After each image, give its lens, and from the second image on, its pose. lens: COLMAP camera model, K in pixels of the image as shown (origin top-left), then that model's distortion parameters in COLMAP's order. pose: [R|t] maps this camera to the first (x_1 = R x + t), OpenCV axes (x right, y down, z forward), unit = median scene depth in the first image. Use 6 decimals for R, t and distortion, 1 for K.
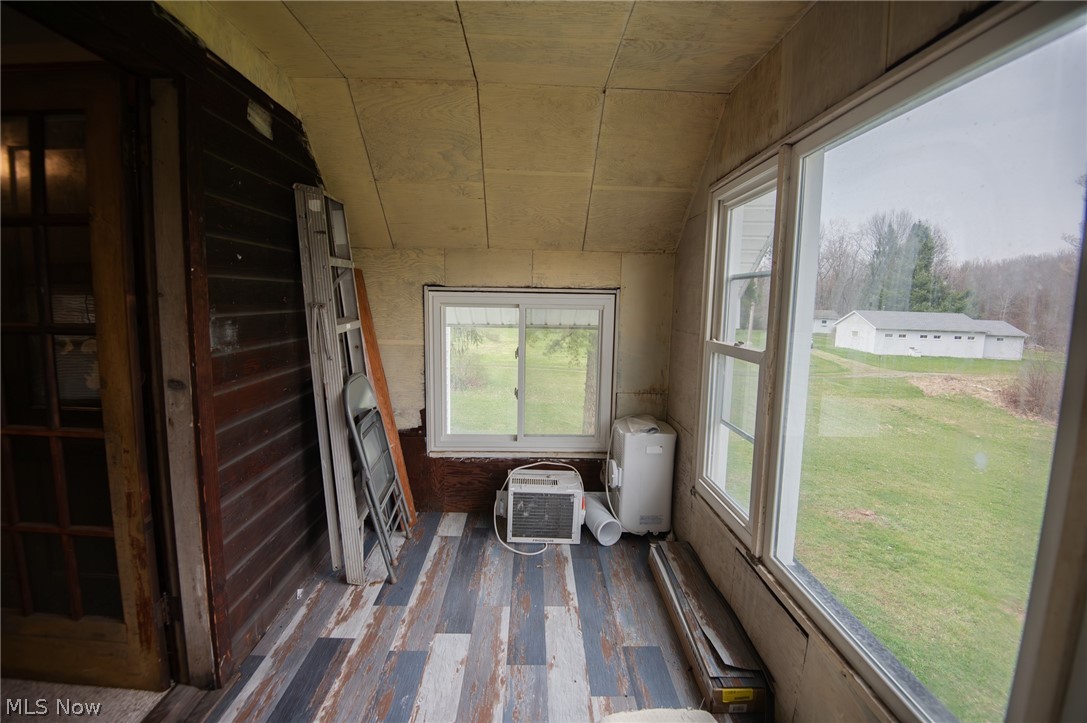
lens RADIAL K [[504.2, 0, 546.0], [0, 504.2, 361.1], [0, 0, 1]] dist [-0.006127, -0.017552]
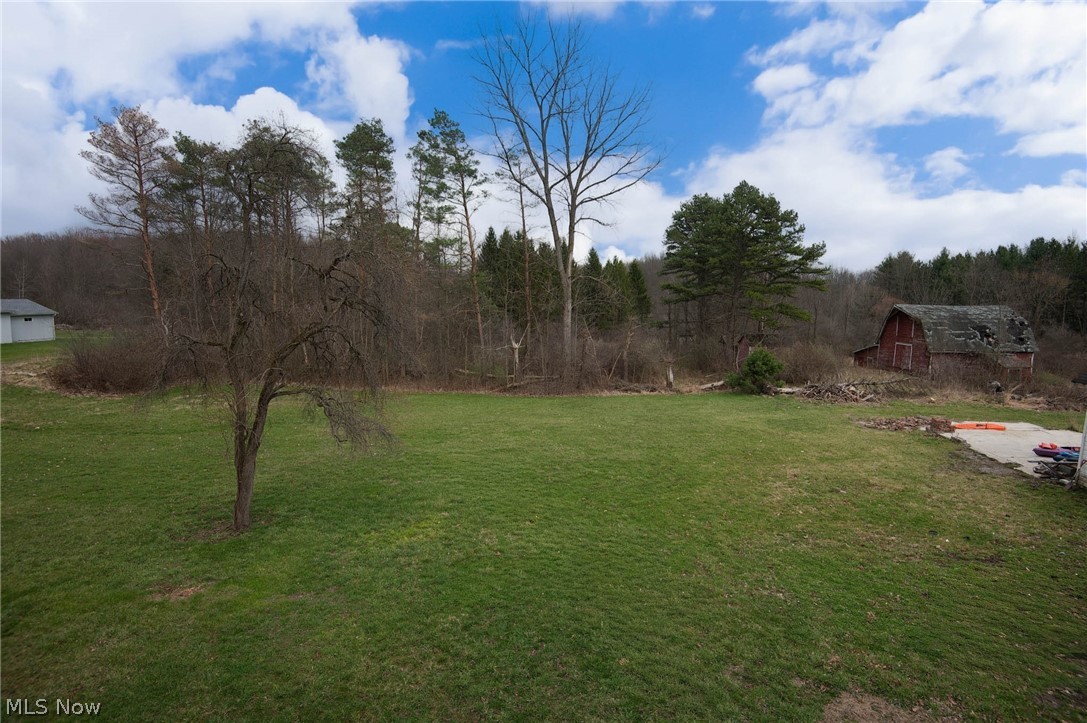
lens RADIAL K [[523.4, 0, 536.8], [0, 523.4, 359.3], [0, 0, 1]] dist [-0.002592, -0.020834]
pose [[0.030081, -0.133347, 0.990613, 0.321449], [0.113684, 0.985087, 0.129151, 0.146233], [-0.993061, 0.108732, 0.044791, 0.728563]]
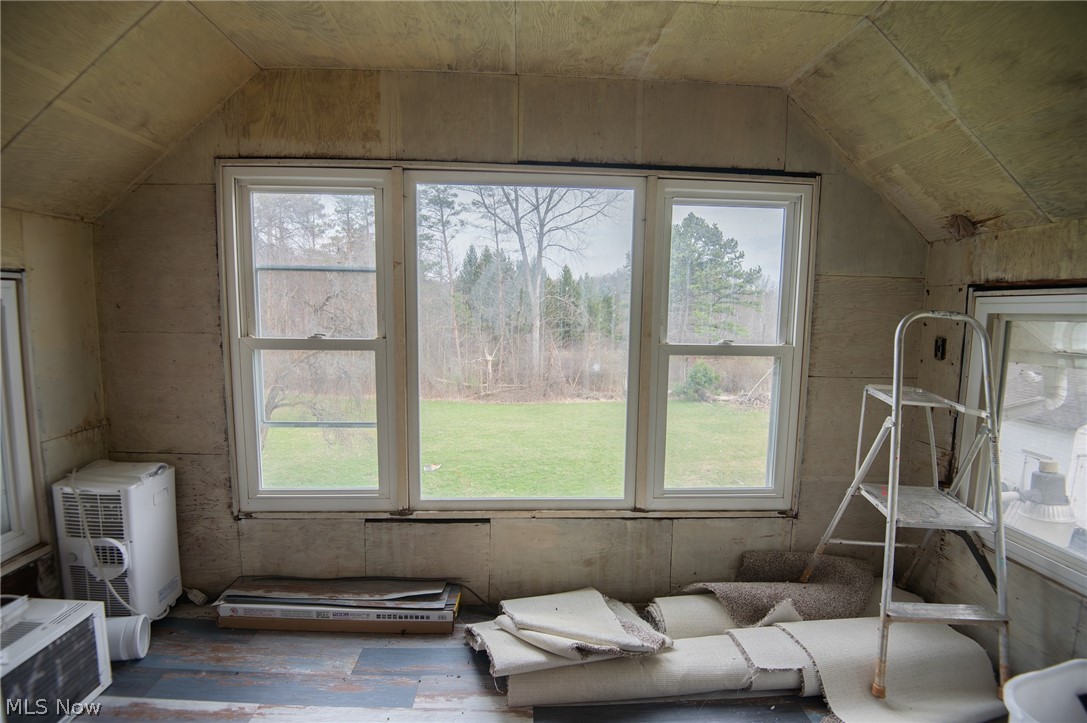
lens RADIAL K [[504.2, 0, 546.0], [0, 504.2, 361.1], [0, 0, 1]] dist [-0.006127, -0.017552]
pose [[-0.017261, -0.126750, 0.991784, -0.455634], [0.104073, 0.986316, 0.127863, -0.047673], [-0.994420, 0.105425, -0.003834, 0.395630]]
